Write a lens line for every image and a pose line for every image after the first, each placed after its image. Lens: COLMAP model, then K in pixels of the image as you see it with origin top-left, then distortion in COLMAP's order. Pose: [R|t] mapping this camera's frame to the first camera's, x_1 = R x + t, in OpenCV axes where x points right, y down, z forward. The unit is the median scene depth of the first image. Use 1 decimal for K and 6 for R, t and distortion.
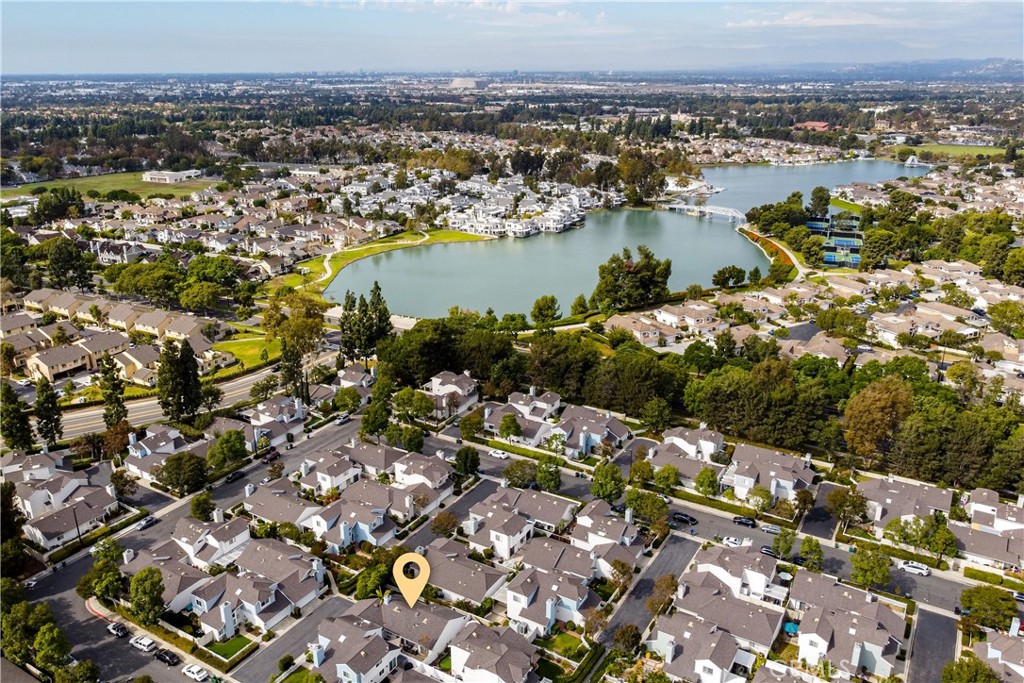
lens RADIAL K [[792.3, 0, 512.0], [0, 792.3, 341.5], [0, 0, 1]] dist [-0.003222, 0.000416]
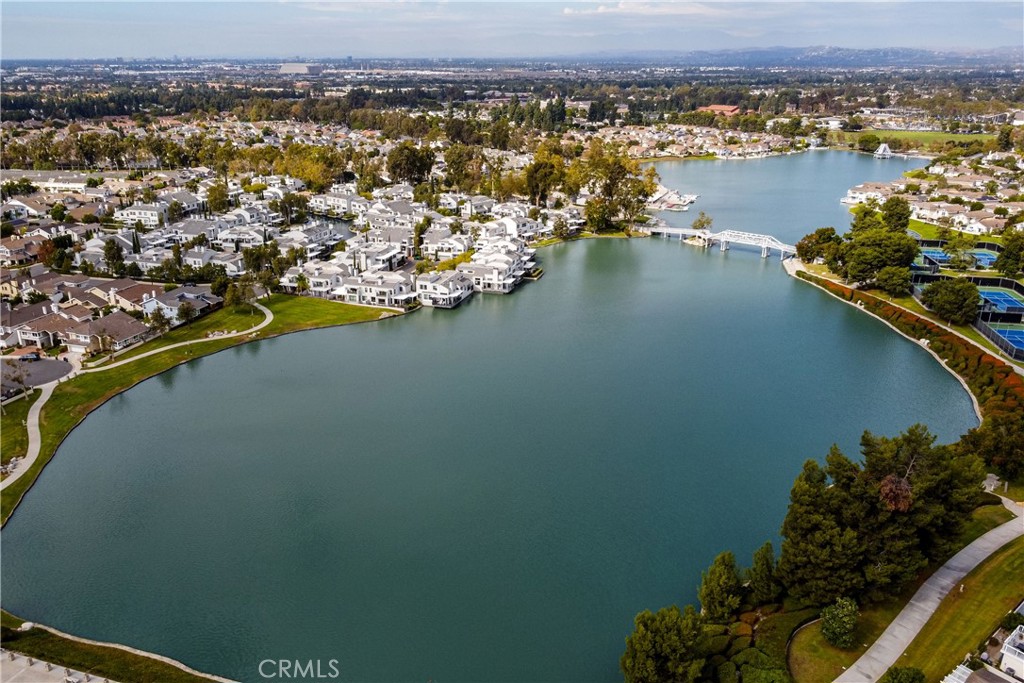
lens RADIAL K [[792.3, 0, 512.0], [0, 792.3, 341.5], [0, 0, 1]] dist [-0.003222, 0.000416]
pose [[0.980122, -0.062639, 0.188248, -0.039036], [0.060502, 0.998022, 0.017085, -0.091411], [-0.188946, -0.005356, 0.981973, 0.360614]]
